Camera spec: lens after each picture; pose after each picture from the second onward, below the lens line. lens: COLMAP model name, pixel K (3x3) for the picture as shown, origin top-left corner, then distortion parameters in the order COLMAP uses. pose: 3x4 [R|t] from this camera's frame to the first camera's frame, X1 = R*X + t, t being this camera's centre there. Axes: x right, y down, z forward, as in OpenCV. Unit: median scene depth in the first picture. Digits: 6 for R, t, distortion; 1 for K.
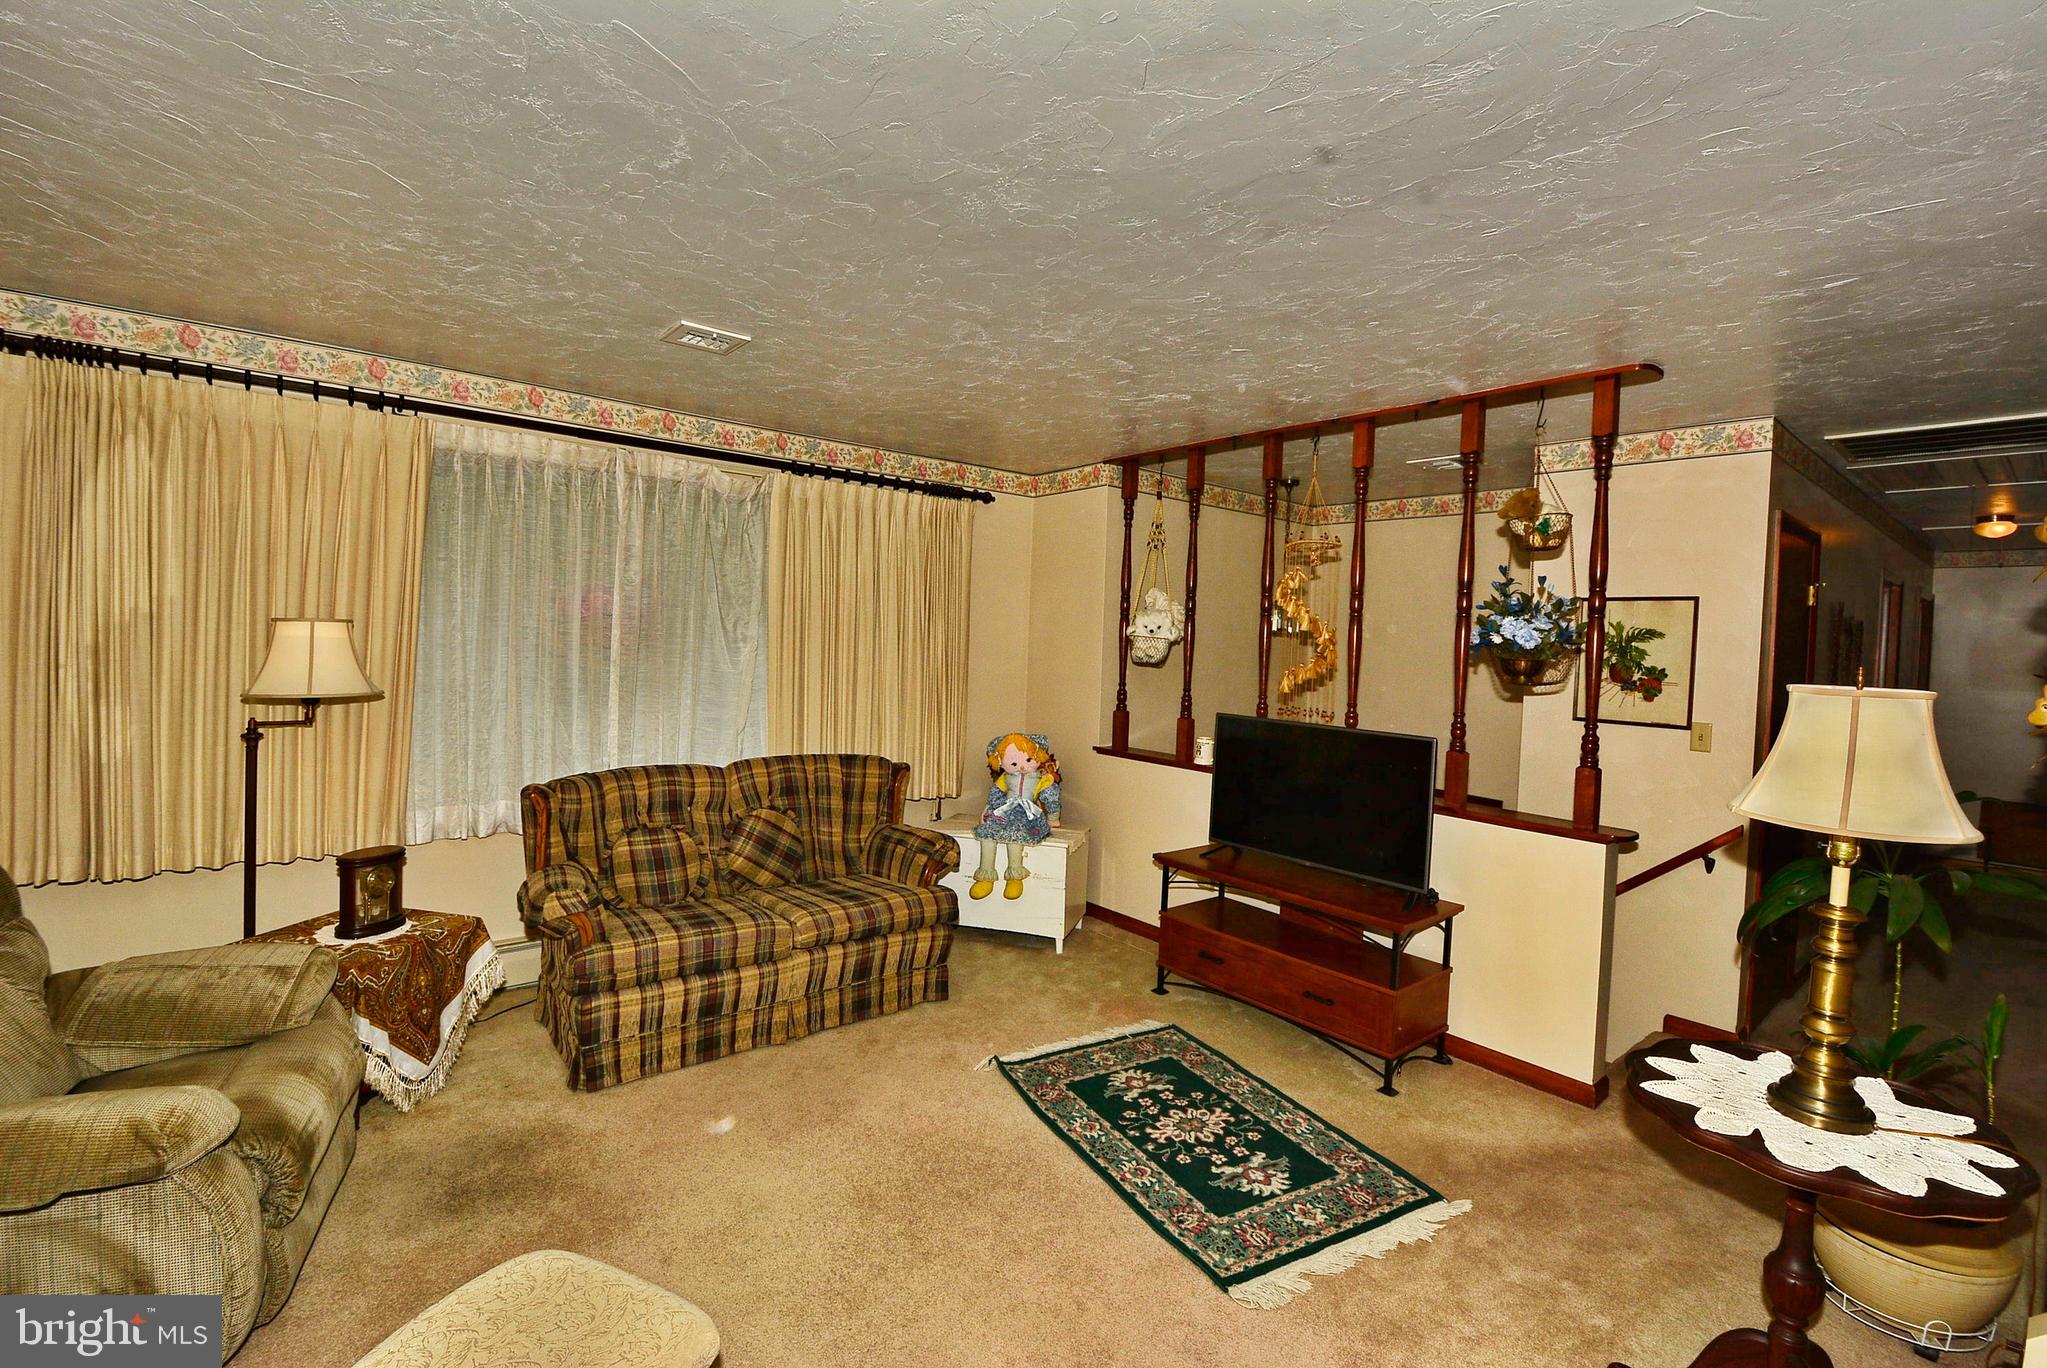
lens RADIAL K [[899.1, 0, 1015.8], [0, 899.1, 678.7], [0, 0, 1]] dist [-0.006358, -0.009429]
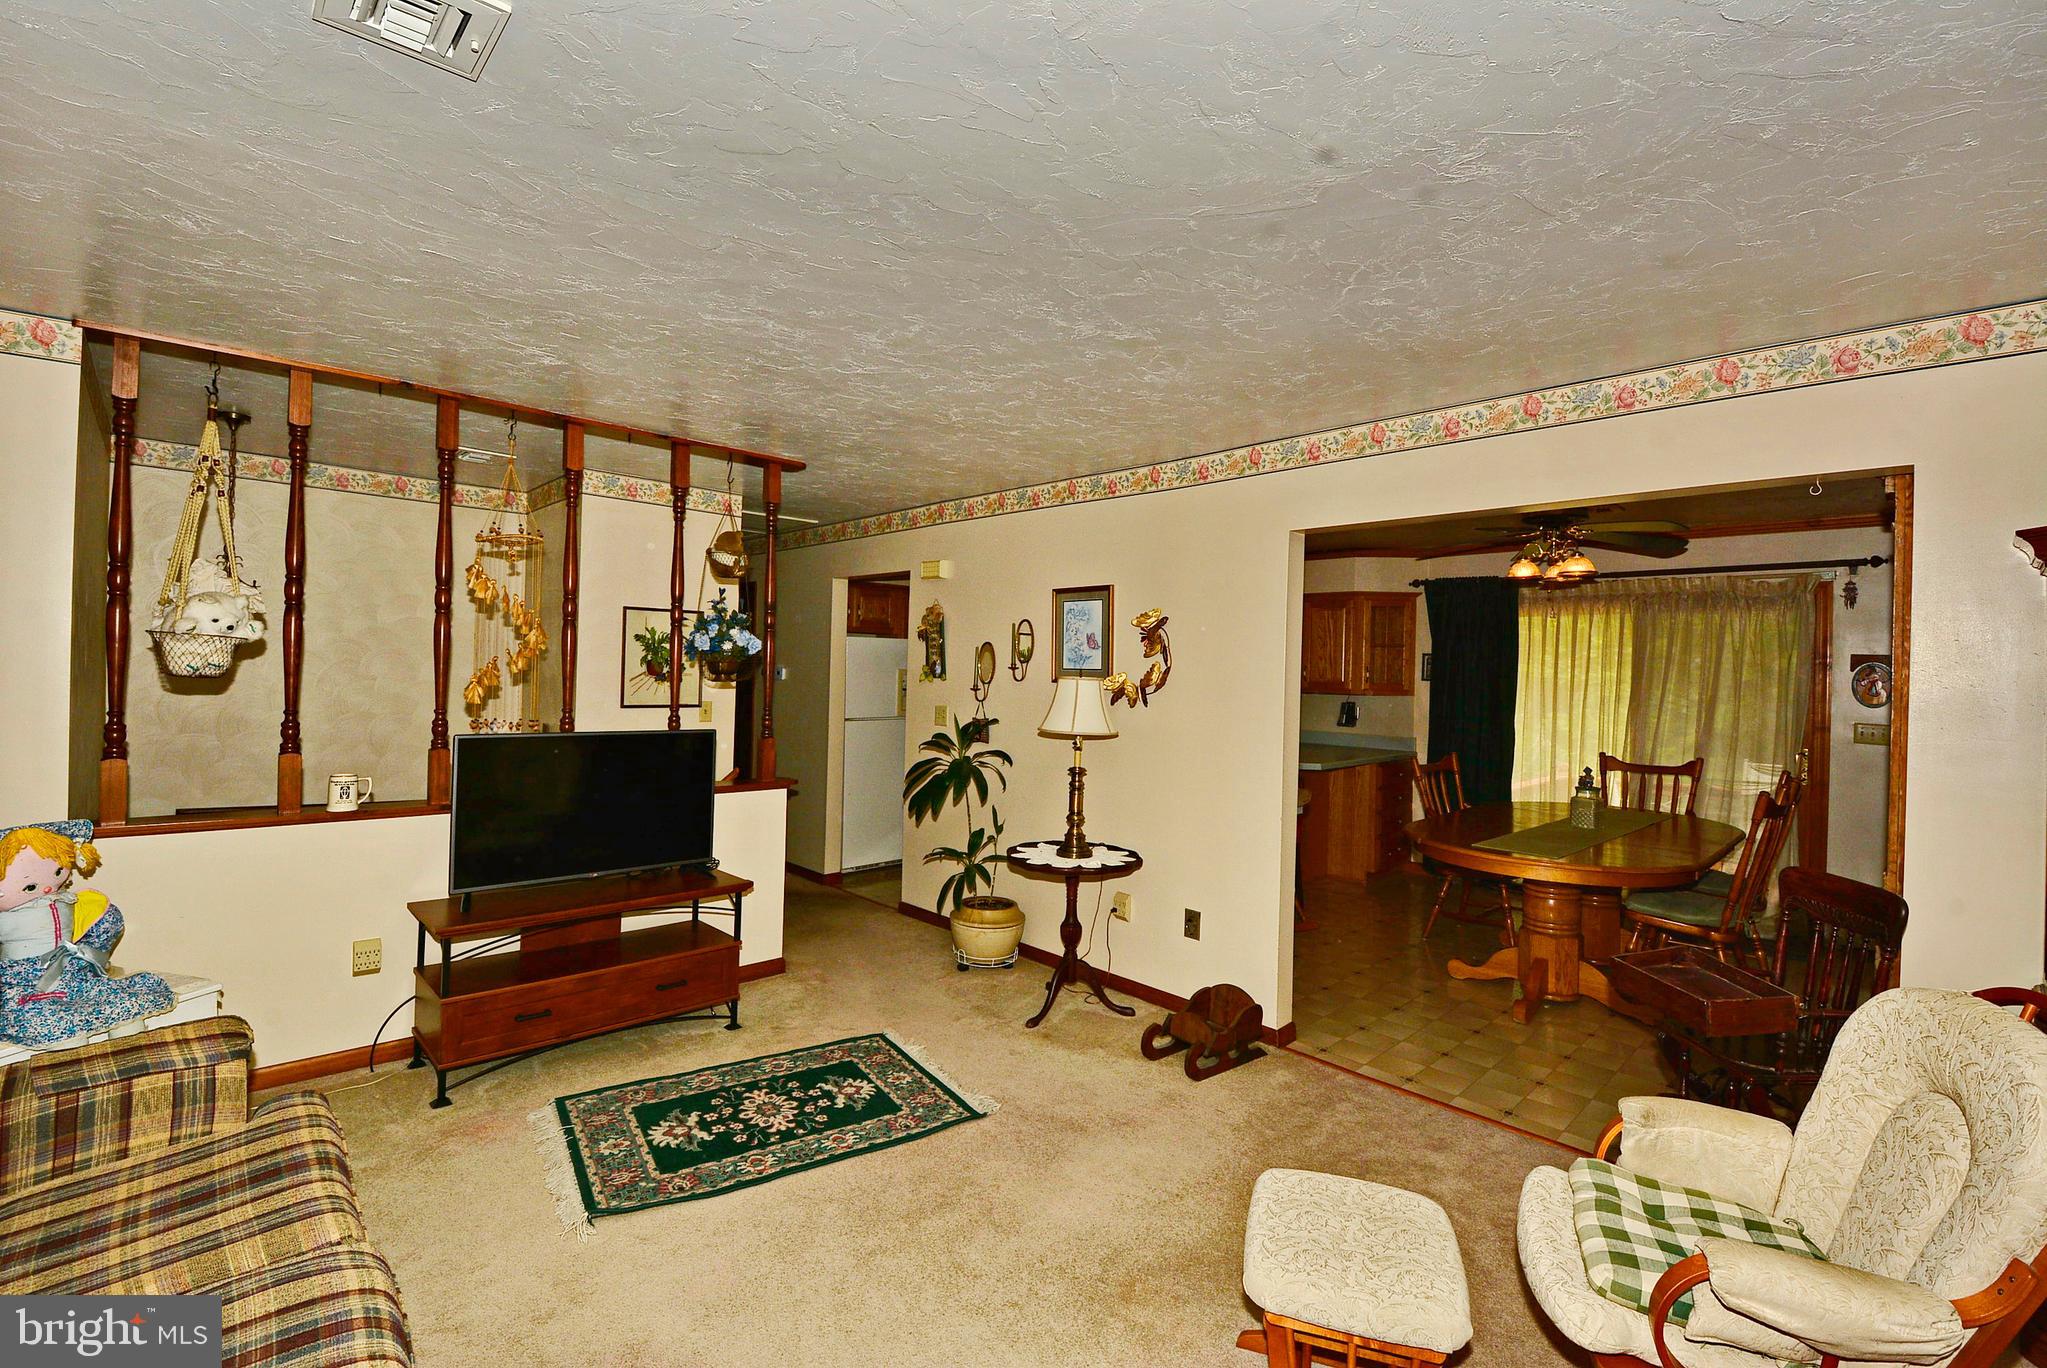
lens RADIAL K [[899.1, 0, 1037.1], [0, 899.1, 671.4], [0, 0, 1]] dist [-0.006358, -0.009429]
pose [[-0.100288, -0.036459, 0.994290, -0.814424], [0.014790, 0.999163, 0.038130, -0.053427], [-0.994848, 0.018530, -0.099665, 0.725823]]
